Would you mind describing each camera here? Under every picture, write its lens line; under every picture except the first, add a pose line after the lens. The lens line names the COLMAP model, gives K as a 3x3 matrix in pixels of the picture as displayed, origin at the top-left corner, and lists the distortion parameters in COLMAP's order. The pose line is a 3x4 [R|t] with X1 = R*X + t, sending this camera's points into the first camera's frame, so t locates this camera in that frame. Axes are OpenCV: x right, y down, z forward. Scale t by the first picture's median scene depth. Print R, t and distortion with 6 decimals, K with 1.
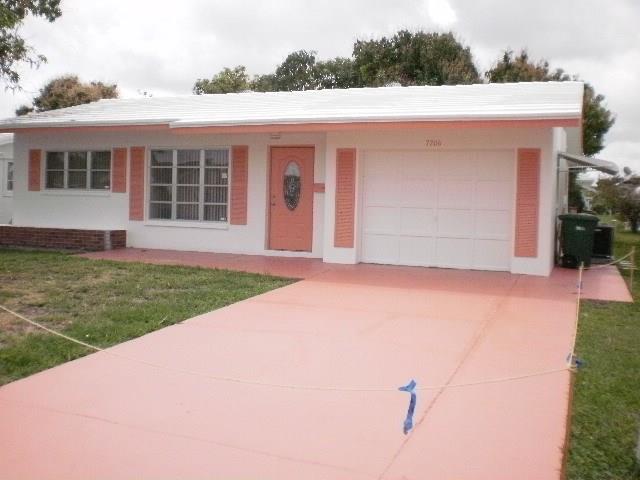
lens RADIAL K [[726.6, 0, 319.7], [0, 726.6, 238.7], [0, 0, 1]] dist [-0.094193, -0.004776]
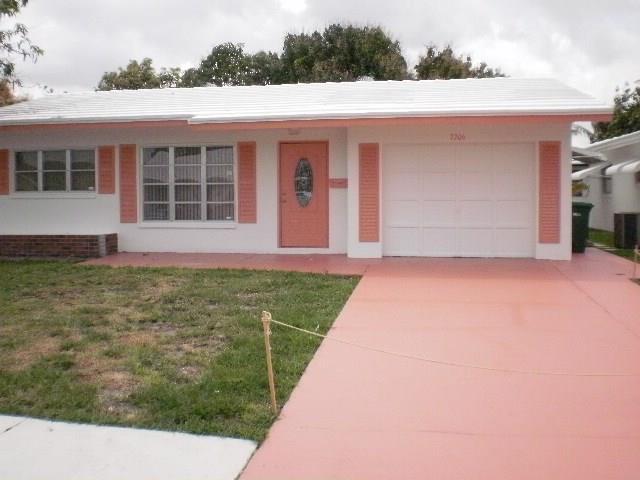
lens RADIAL K [[726.6, 0, 319.7], [0, 726.6, 238.7], [0, 0, 1]] dist [-0.094193, -0.004776]
pose [[0.976042, -0.043386, 0.213211, -0.213130], [0.041038, 0.999038, 0.015430, -0.009096], [-0.213676, -0.006310, 0.976884, 0.027380]]
